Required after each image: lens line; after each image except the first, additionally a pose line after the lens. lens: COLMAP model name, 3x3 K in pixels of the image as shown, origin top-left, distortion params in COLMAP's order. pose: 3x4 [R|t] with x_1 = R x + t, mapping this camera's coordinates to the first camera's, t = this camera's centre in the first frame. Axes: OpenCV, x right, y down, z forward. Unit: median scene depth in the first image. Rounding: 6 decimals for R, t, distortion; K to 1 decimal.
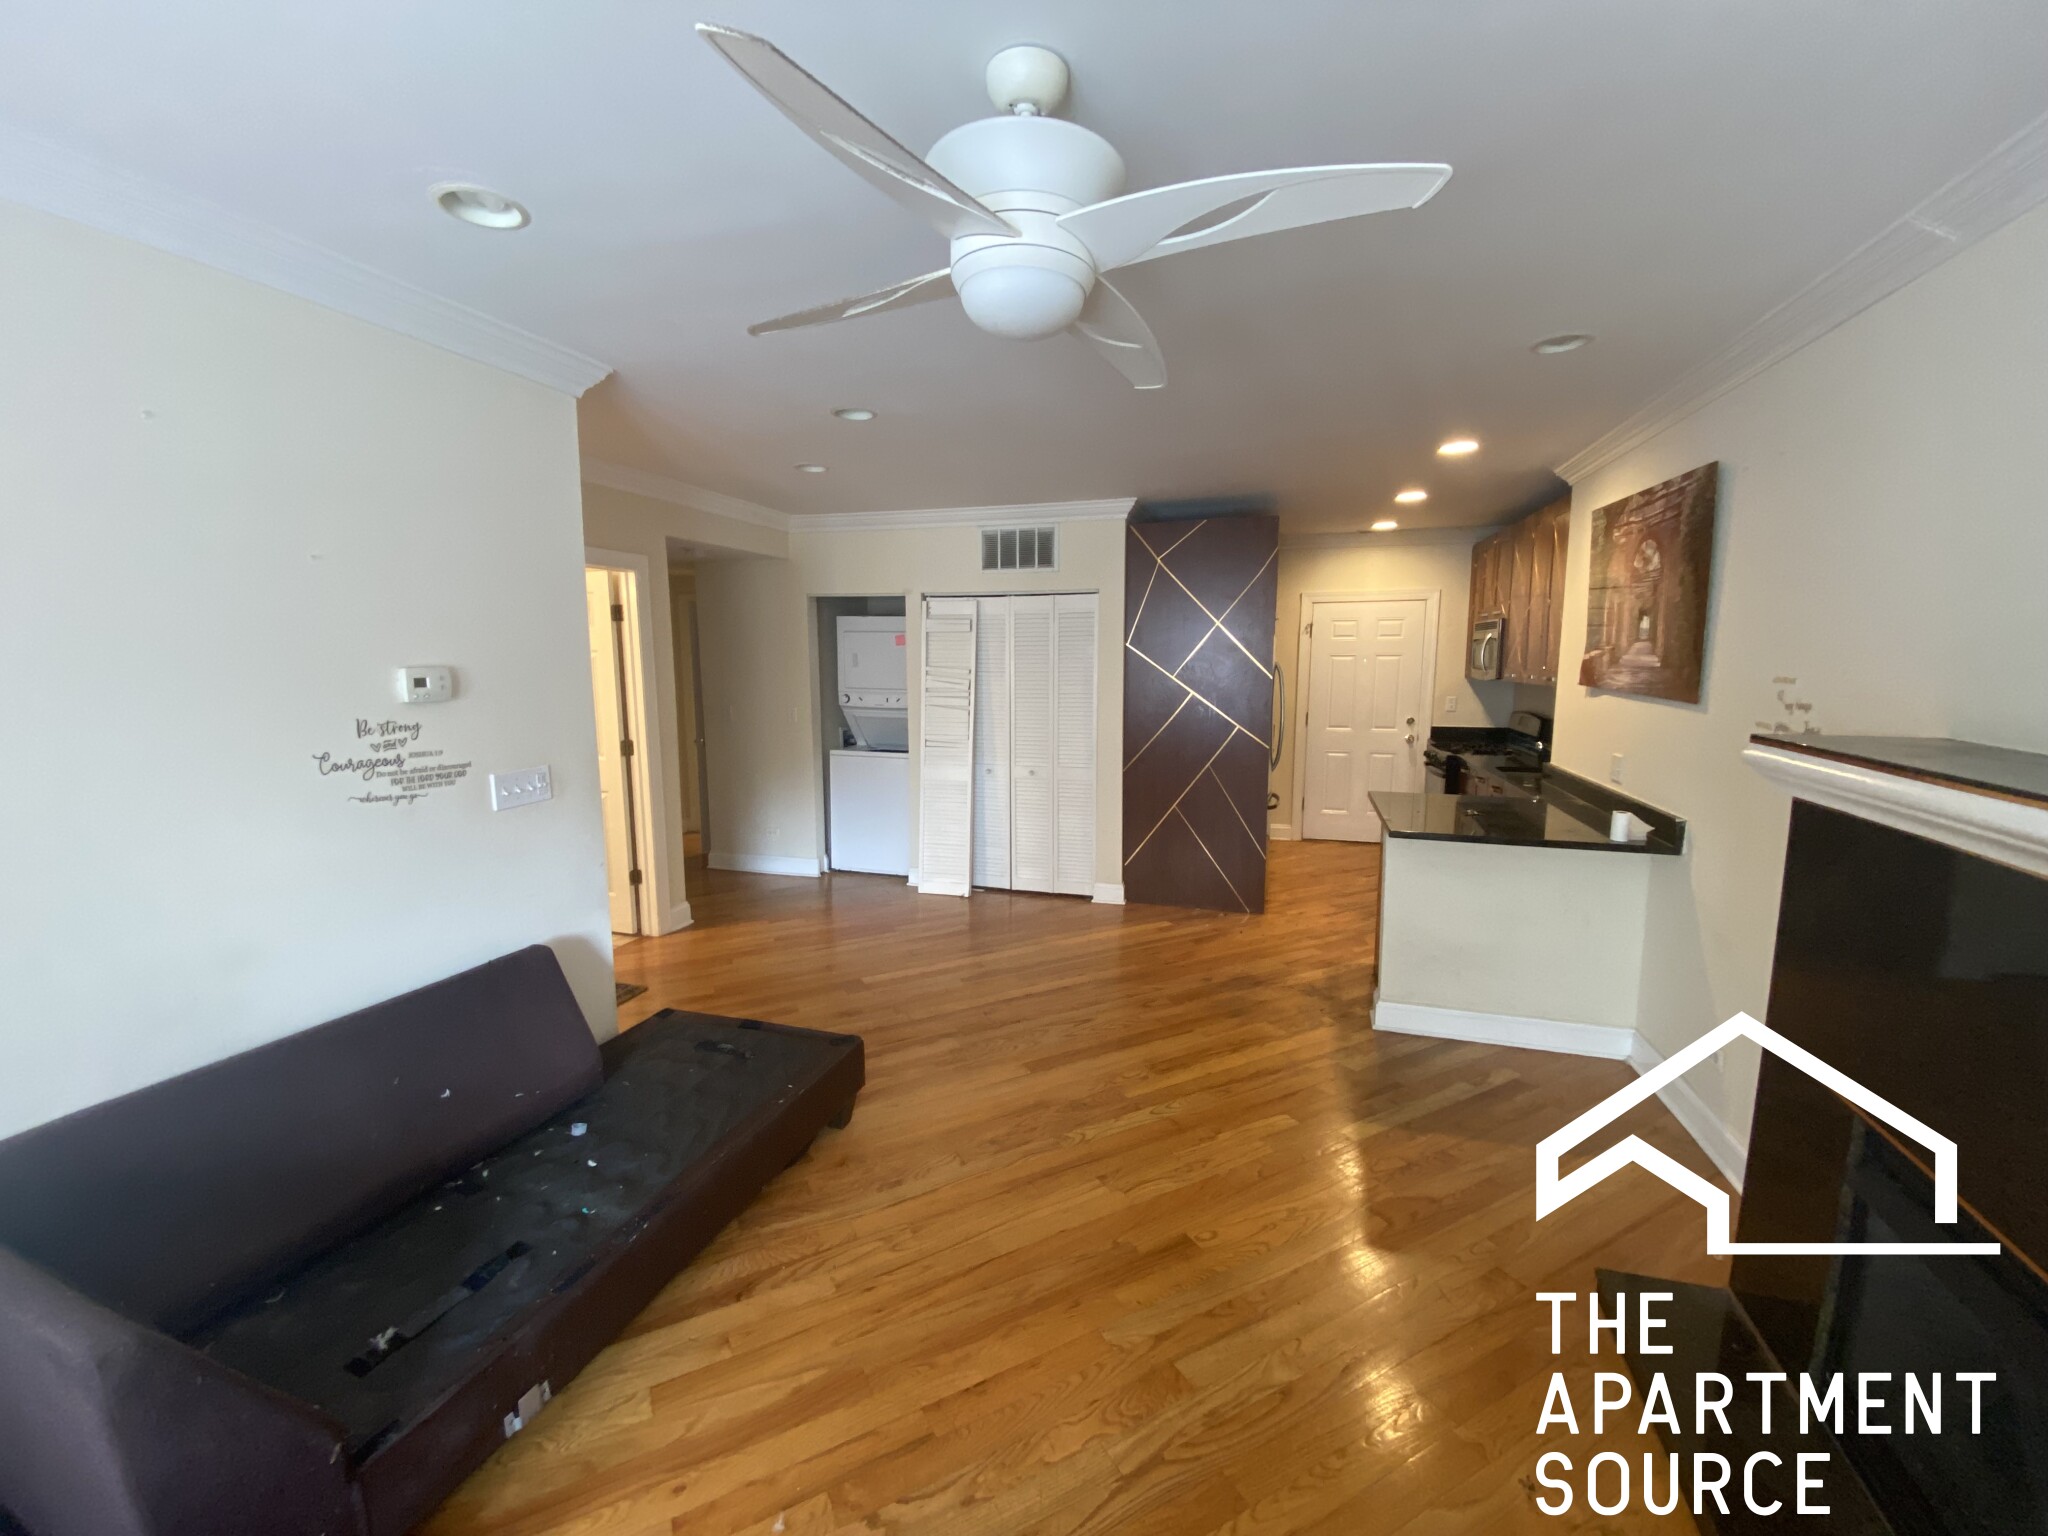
lens RADIAL K [[819.1, 0, 1028.0], [0, 819.1, 773.4], [0, 0, 1]] dist [0.002406, -0.012940]
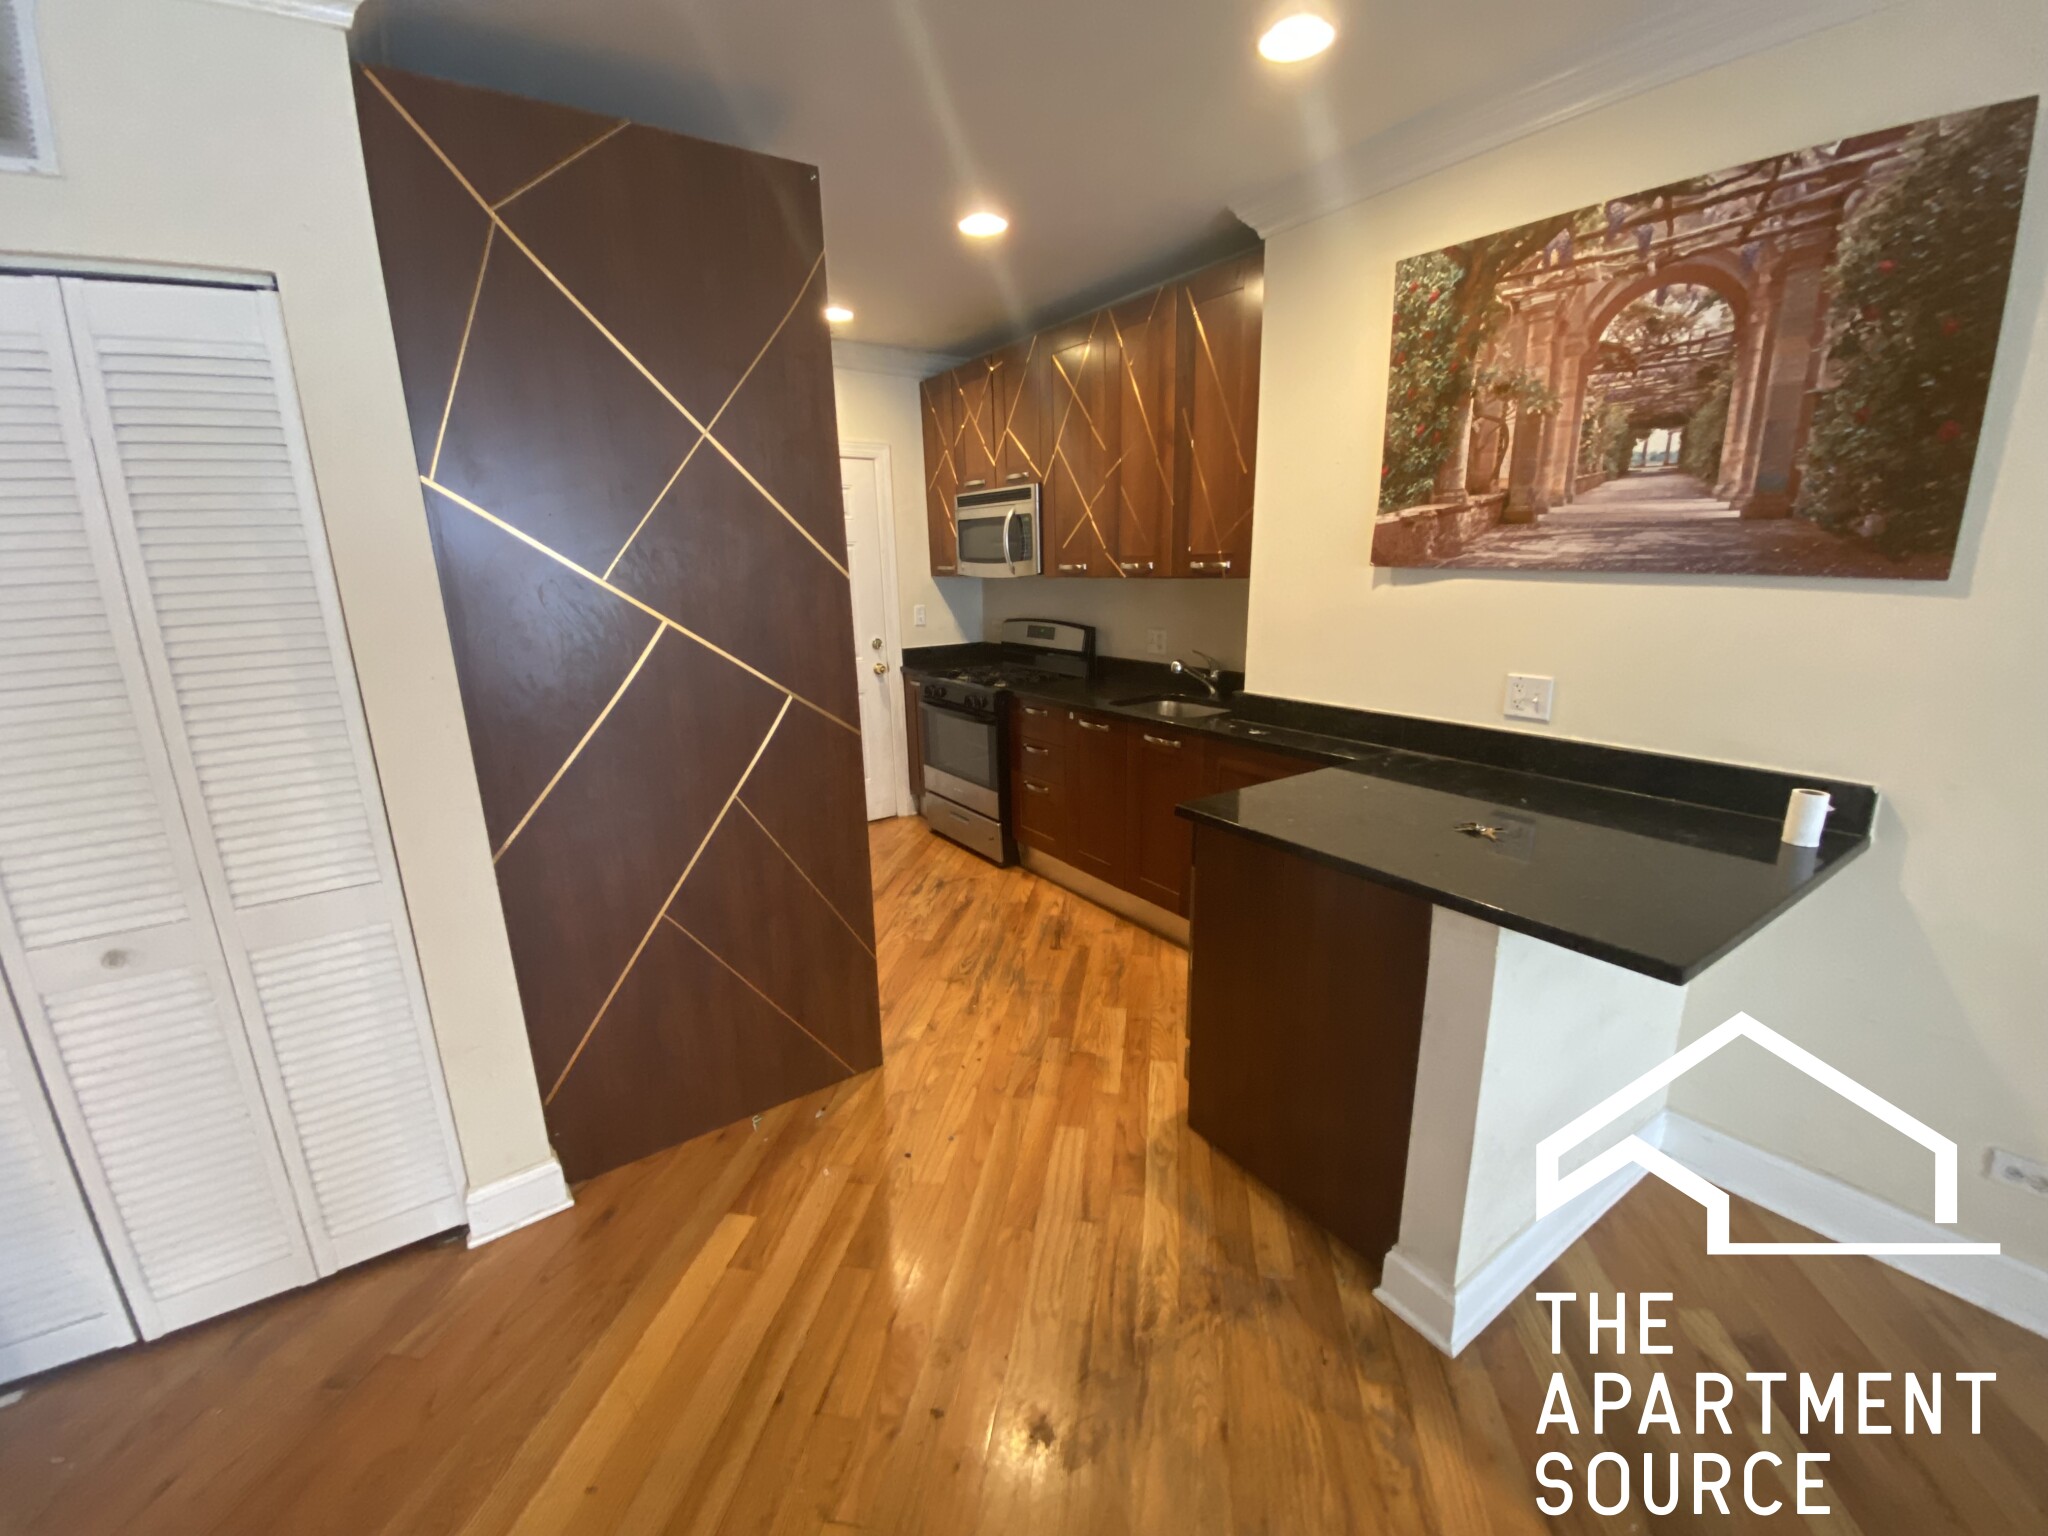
lens RADIAL K [[819.1, 0, 1028.0], [0, 819.1, 773.4], [0, 0, 1]] dist [0.002406, -0.012940]
pose [[0.628610, -0.203852, 0.750529, 0.008420], [0.129179, 0.978999, 0.157712, -0.067279], [-0.766917, -0.002187, 0.641742, 0.623931]]
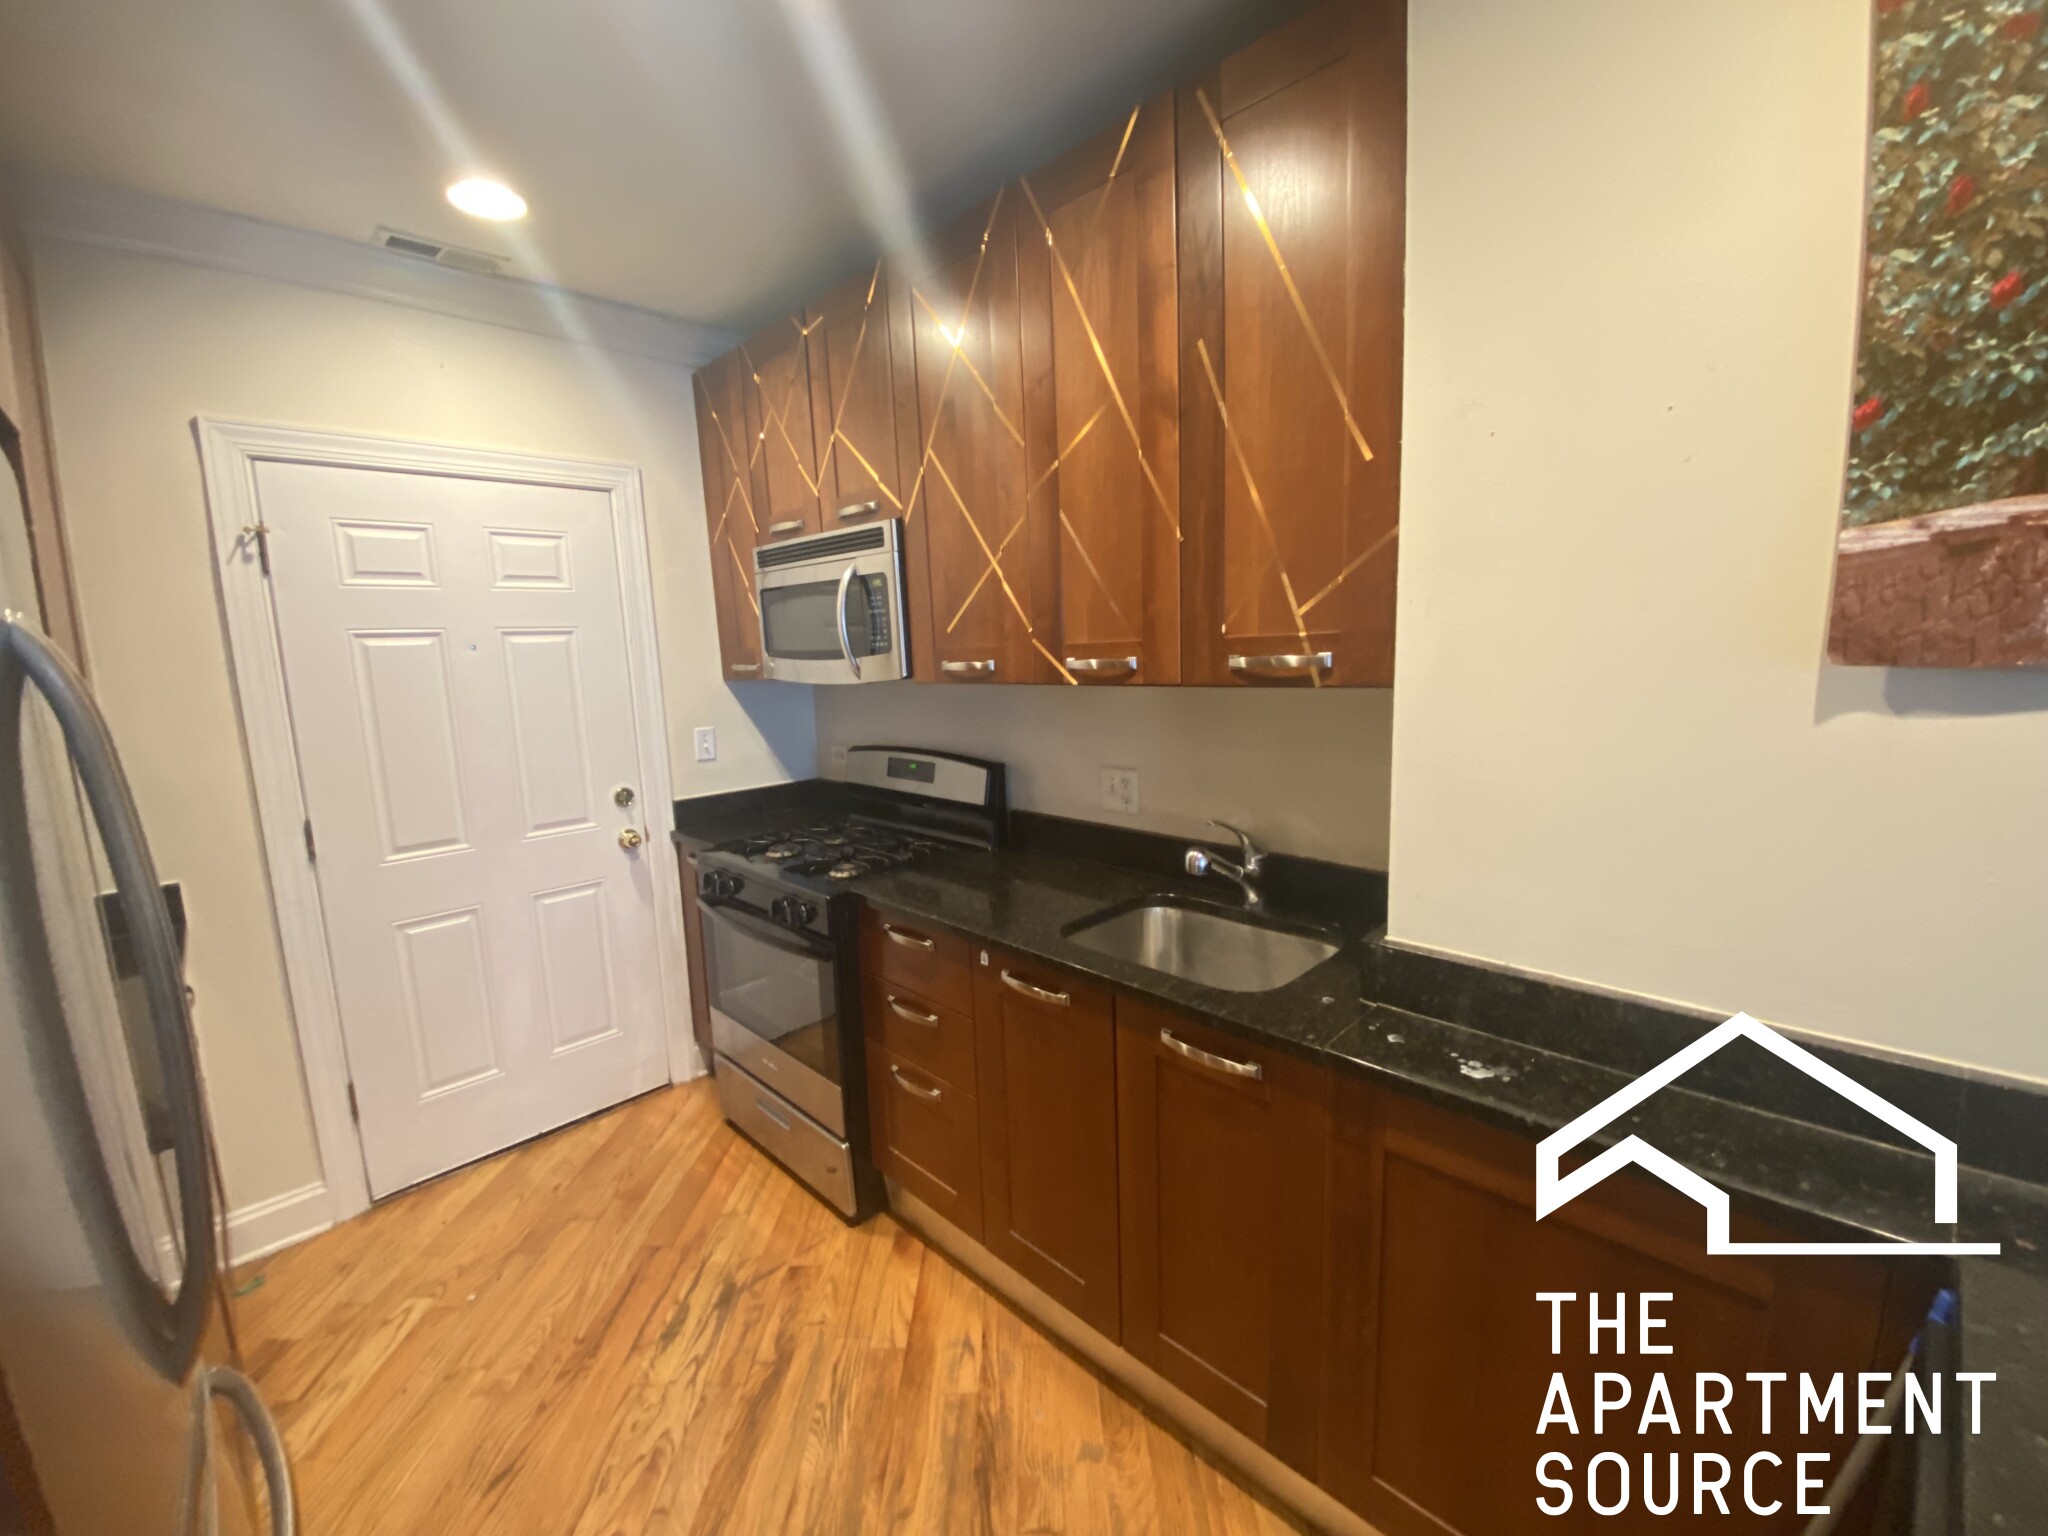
lens RADIAL K [[836.6, 0, 1049.7], [0, 836.6, 766.0], [0, 0, 1]] dist [0.000794, -0.012616]
pose [[0.469679, -0.137741, 0.872026, 0.283229], [0.157528, 0.984978, 0.070737, -0.102114], [-0.868669, 0.104144, 0.484322, 0.840188]]
